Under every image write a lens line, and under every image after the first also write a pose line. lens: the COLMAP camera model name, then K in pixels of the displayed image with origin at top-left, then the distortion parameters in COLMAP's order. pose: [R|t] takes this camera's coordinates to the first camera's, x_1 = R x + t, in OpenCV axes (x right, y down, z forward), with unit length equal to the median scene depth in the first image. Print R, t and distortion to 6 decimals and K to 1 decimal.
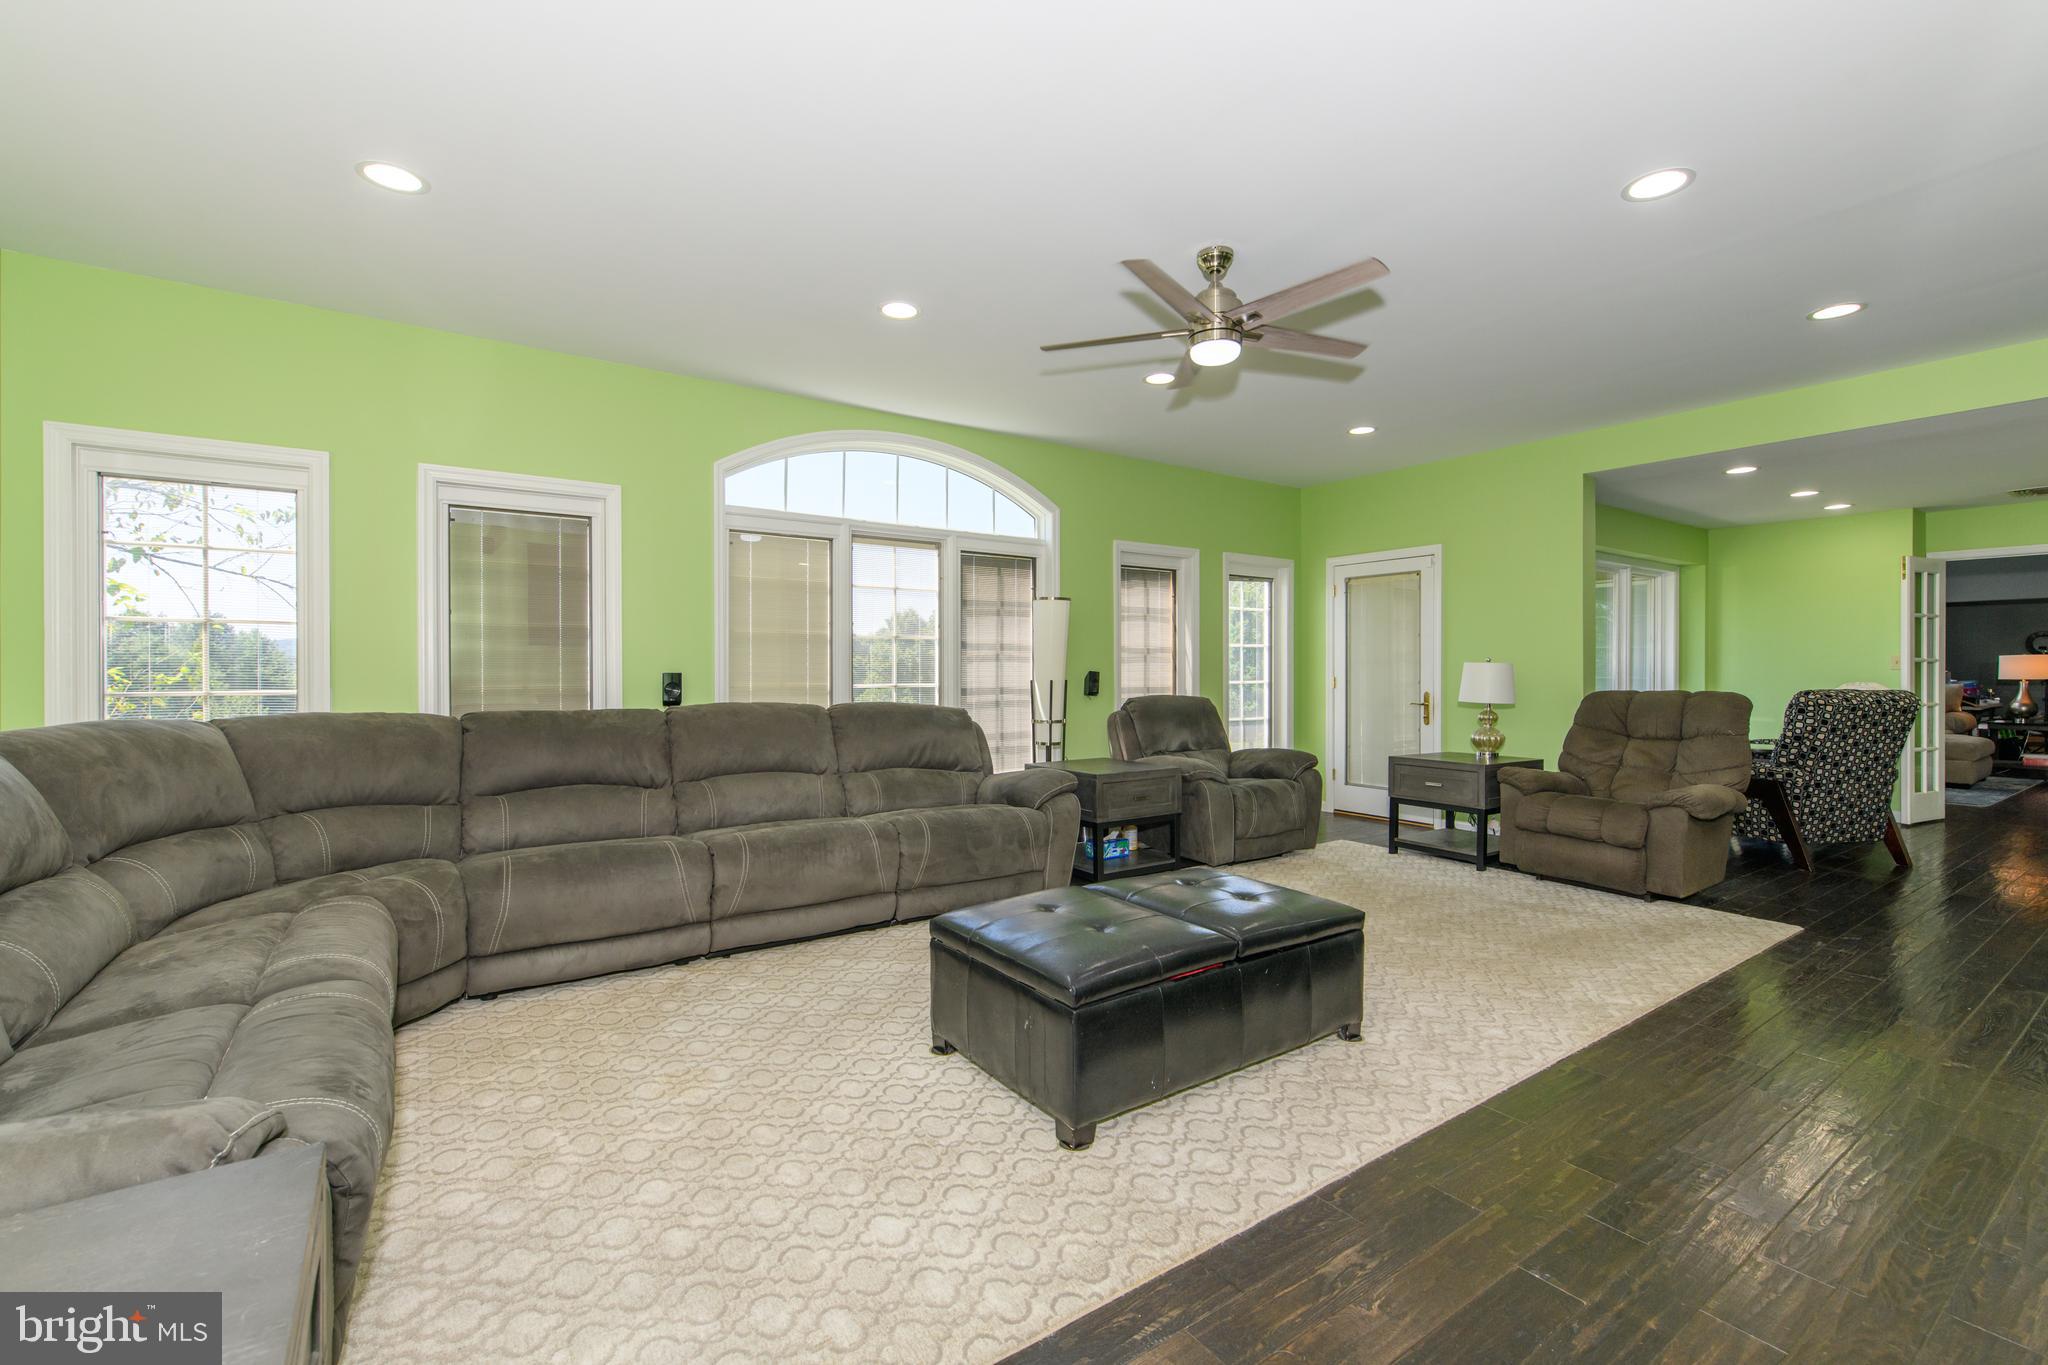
lens RADIAL K [[880.9, 0, 1042.4], [0, 880.9, 684.9], [0, 0, 1]] dist [0.004435, -0.000931]
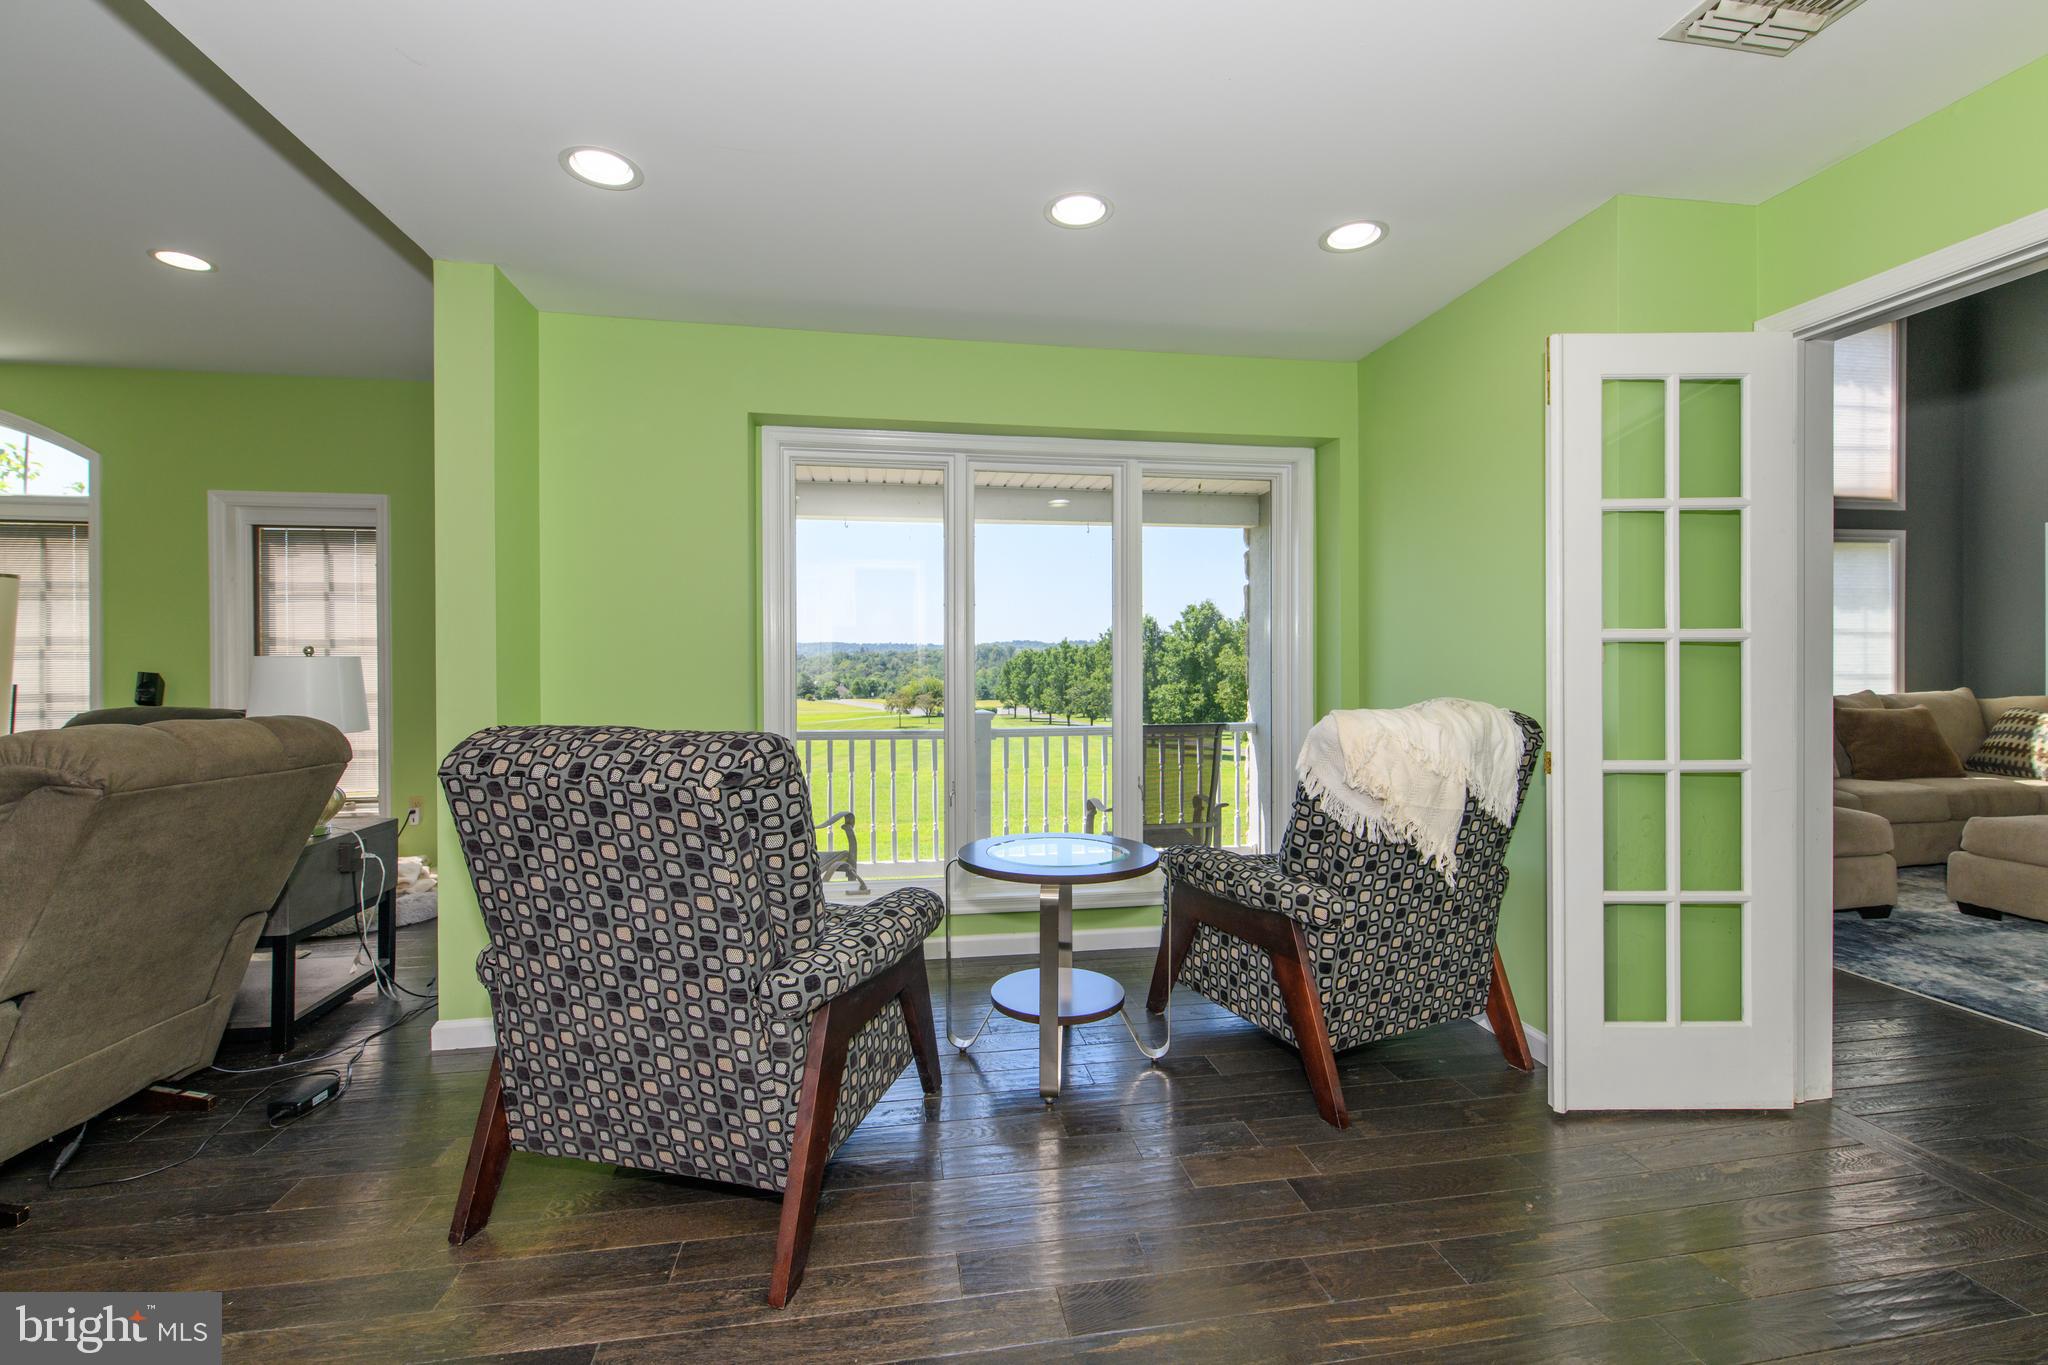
lens RADIAL K [[872.7, 0, 1020.3], [0, 872.7, 675.7], [0, 0, 1]] dist [0.002894, 0.000629]
pose [[0.893132, -0.002513, -0.449789, 1.101672], [-0.001353, 0.999965, -0.008272, -0.008202], [0.449794, 0.007996, 0.893097, 0.736410]]
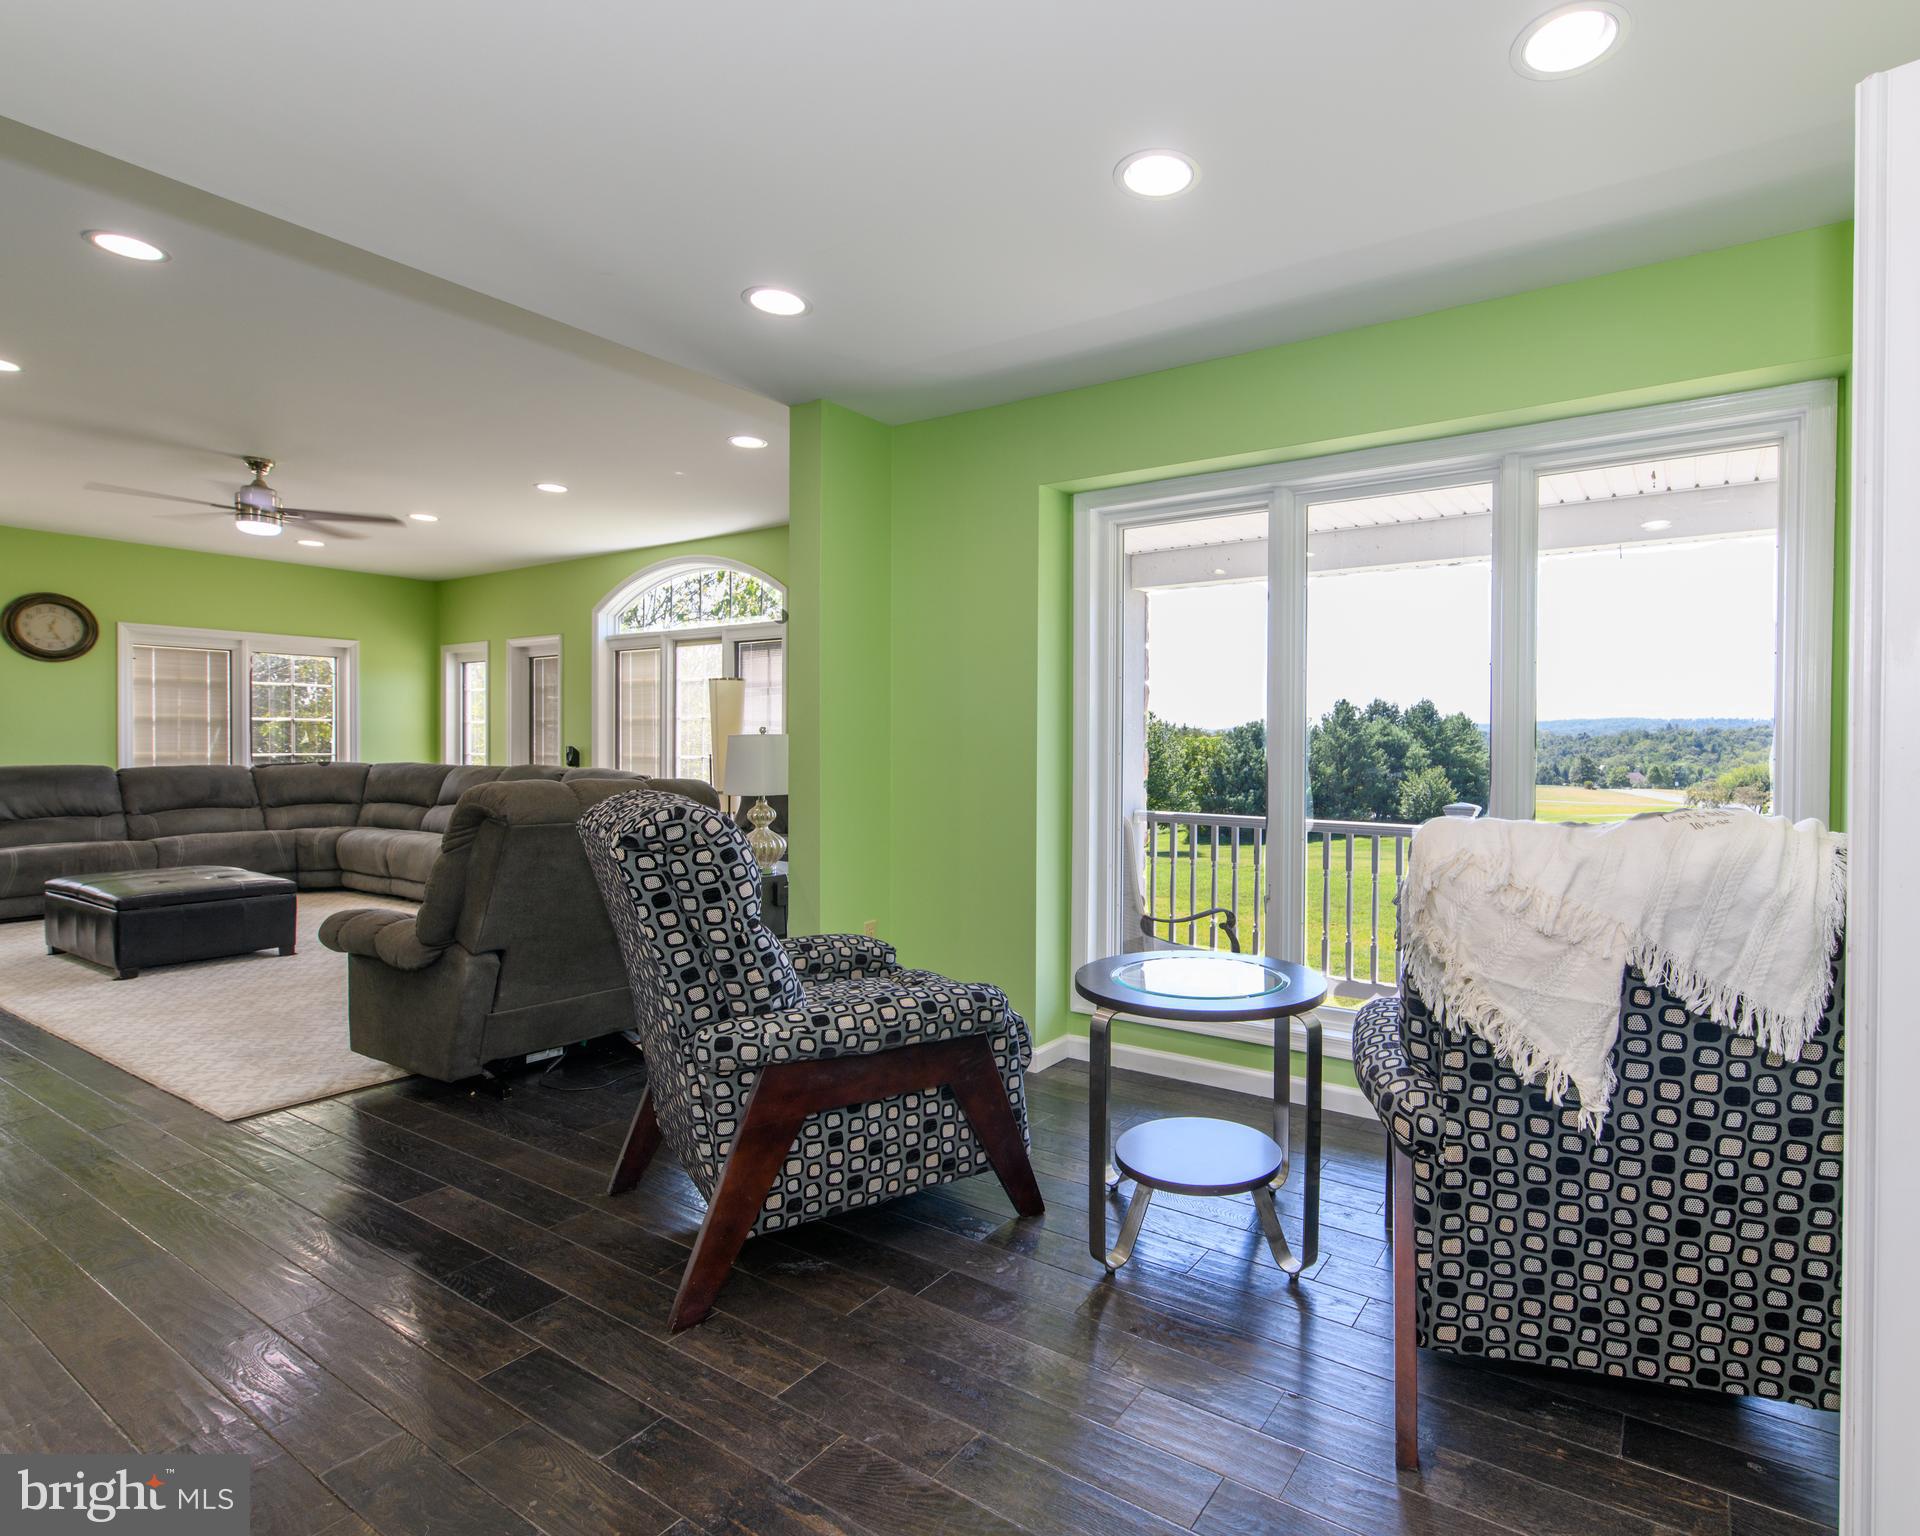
lens RADIAL K [[940.8, 0, 975.2], [0, 940.8, 760.9], [0, 0, 1]] dist [0.006739, 0.000213]
pose [[0.388660, 0.013590, -0.921281, 1.163946], [-0.021719, 0.999749, 0.005585, -0.009434], [0.921125, 0.017839, 0.388857, 0.814446]]
